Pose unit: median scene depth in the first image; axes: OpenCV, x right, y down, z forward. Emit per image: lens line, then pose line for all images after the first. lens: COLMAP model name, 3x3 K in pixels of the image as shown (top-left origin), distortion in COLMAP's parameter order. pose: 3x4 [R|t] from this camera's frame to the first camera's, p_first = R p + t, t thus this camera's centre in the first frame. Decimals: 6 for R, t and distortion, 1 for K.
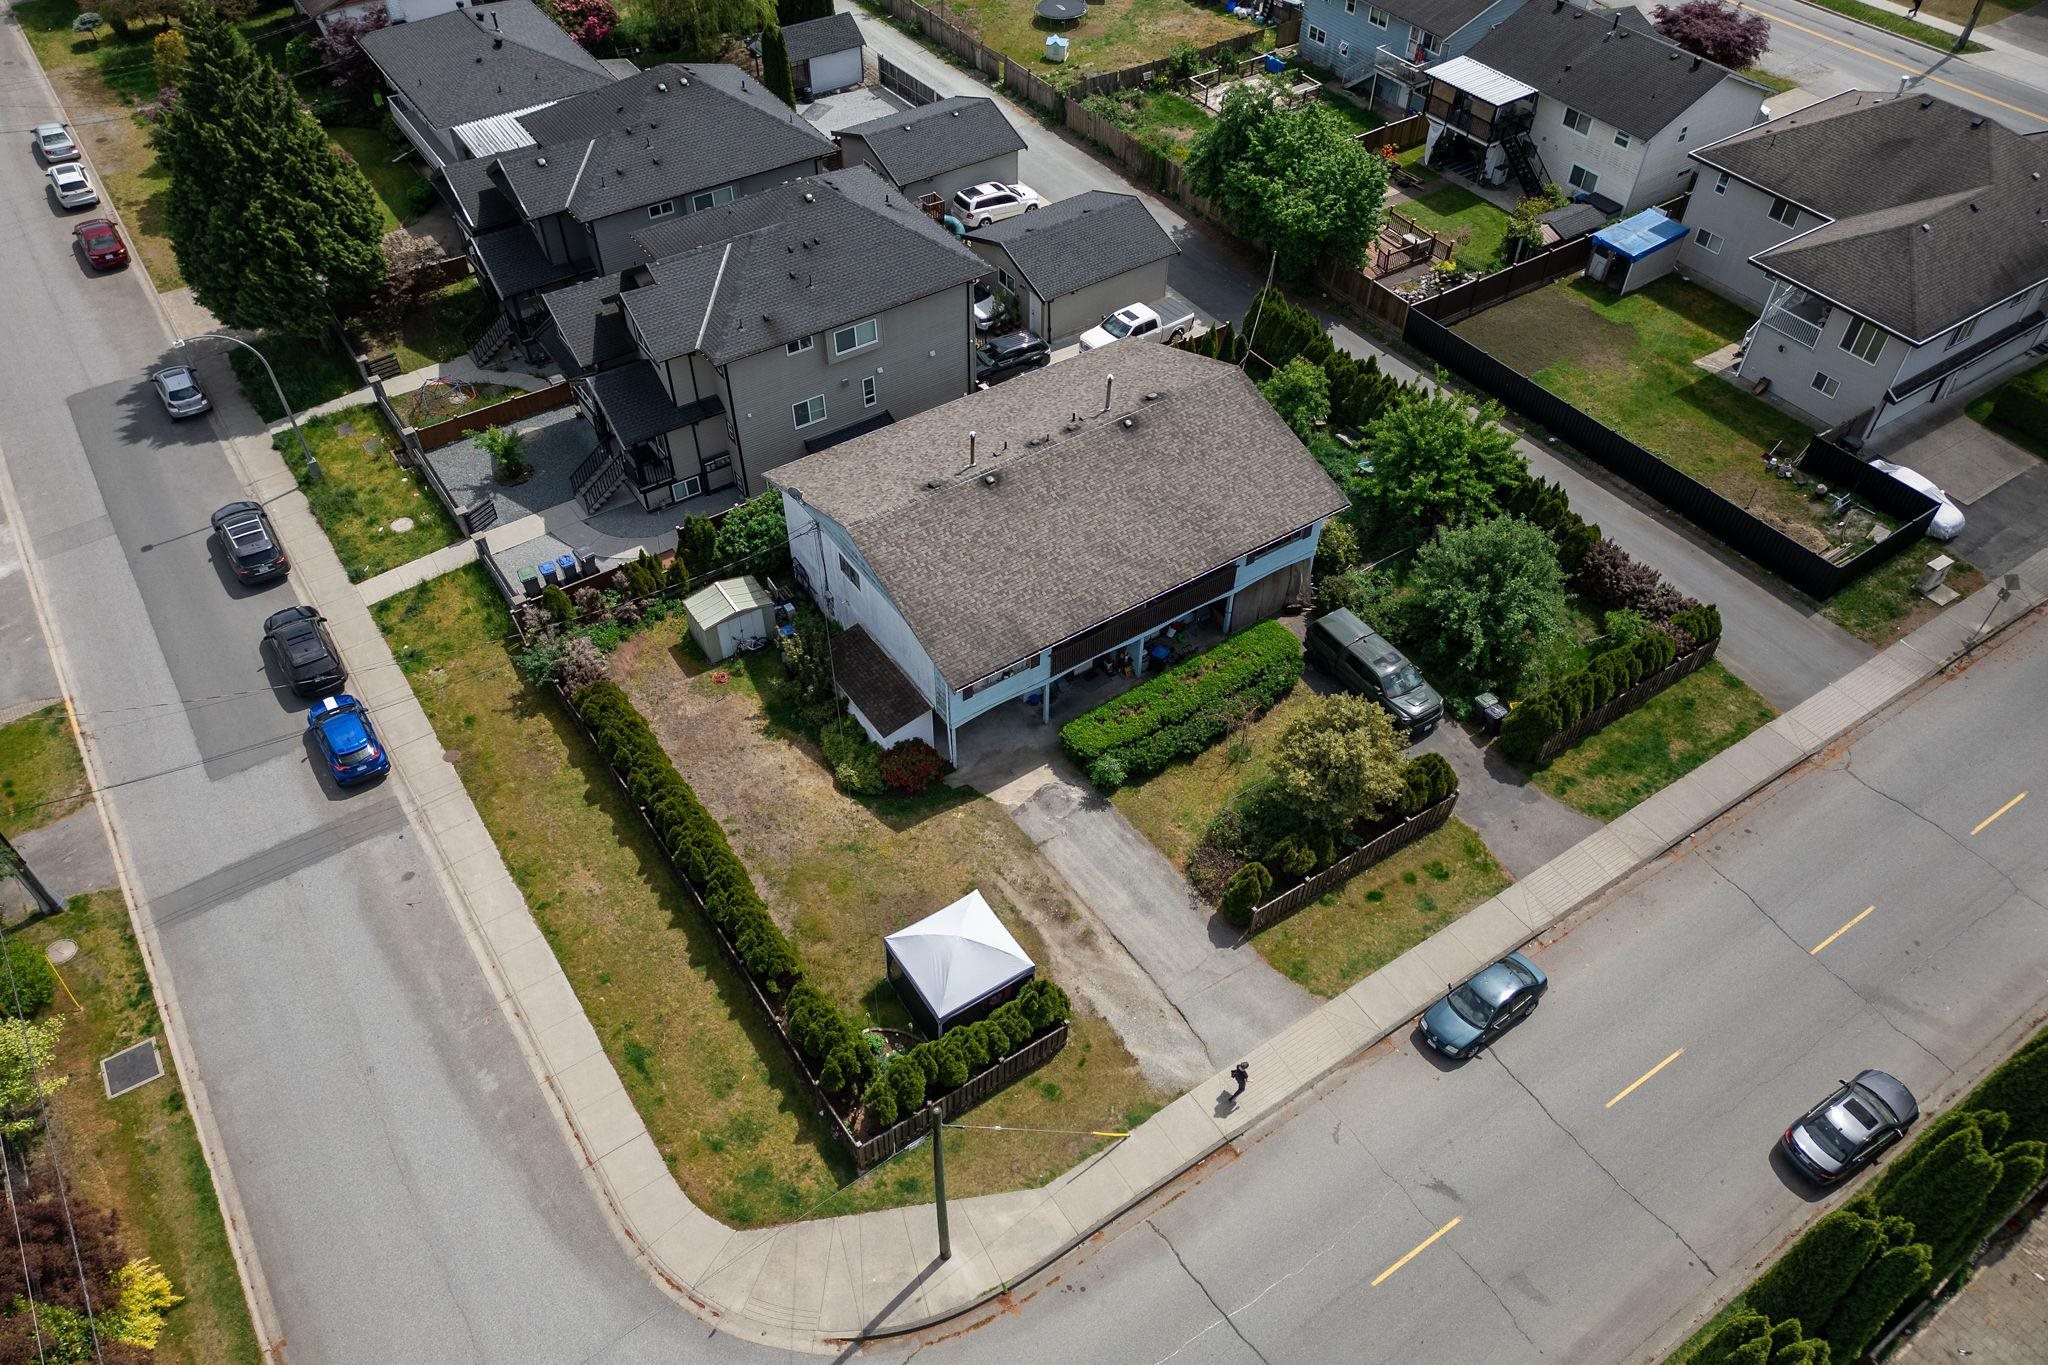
lens RADIAL K [[1438.1, 0, 1025.6], [0, 1438.1, 686.8], [0, 0, 1]] dist [0.069928, -0.059918]
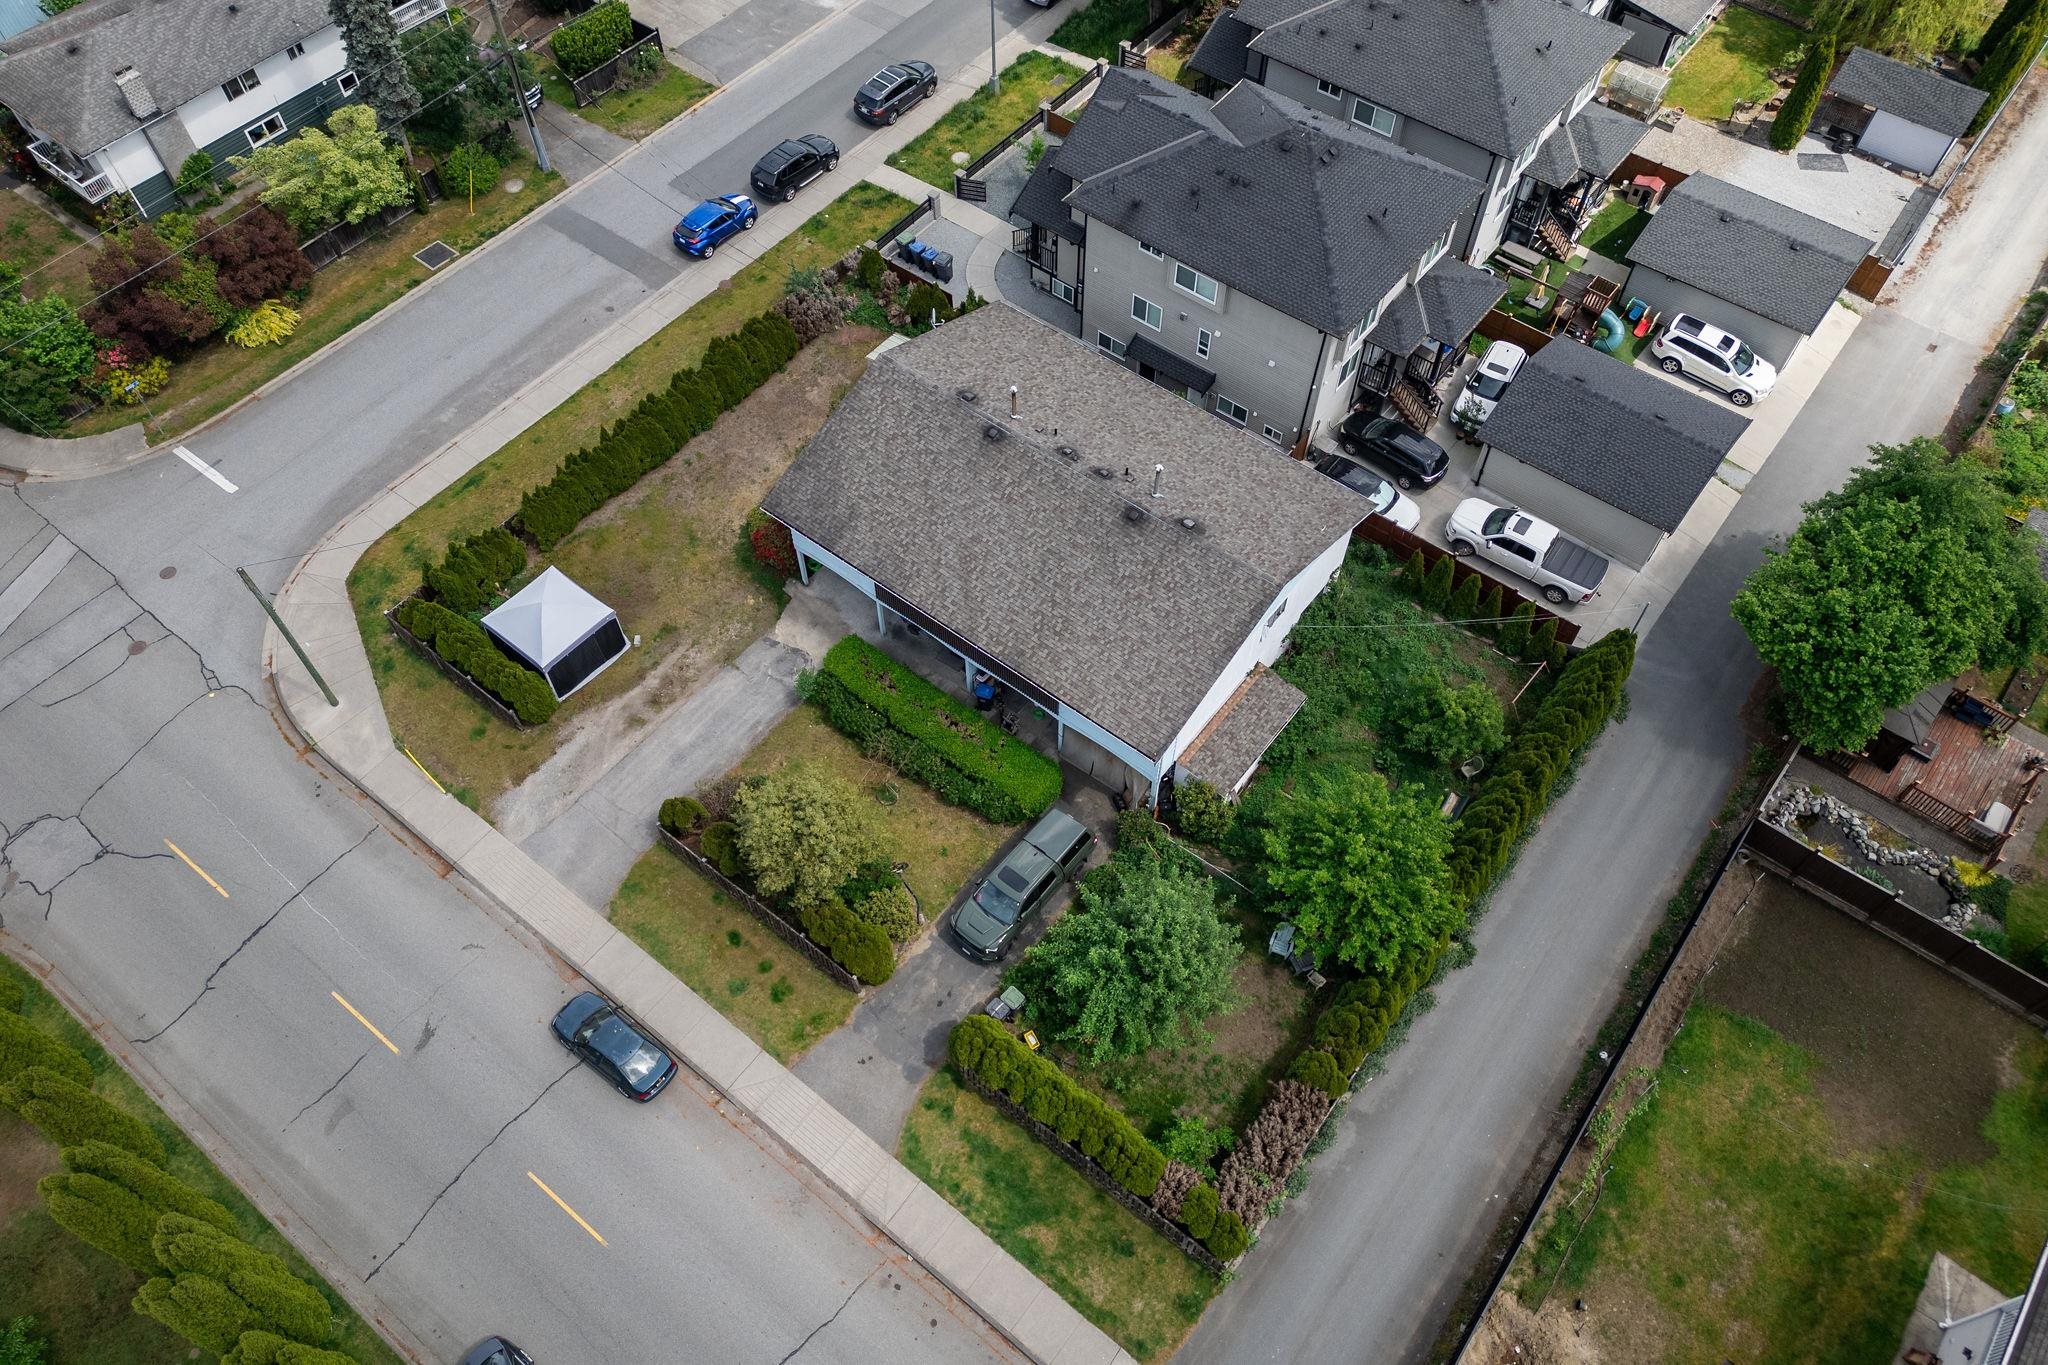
lens RADIAL K [[1443.1, 0, 1024.0], [0, 1443.1, 682.5], [0, 0, 1]] dist [0.083697, -0.084344]
pose [[0.307921, 0.783678, -0.539475, 0.688501], [-0.681941, 0.577191, 0.449229, -0.533663], [0.663431, 0.229563, 0.712151, 0.361802]]
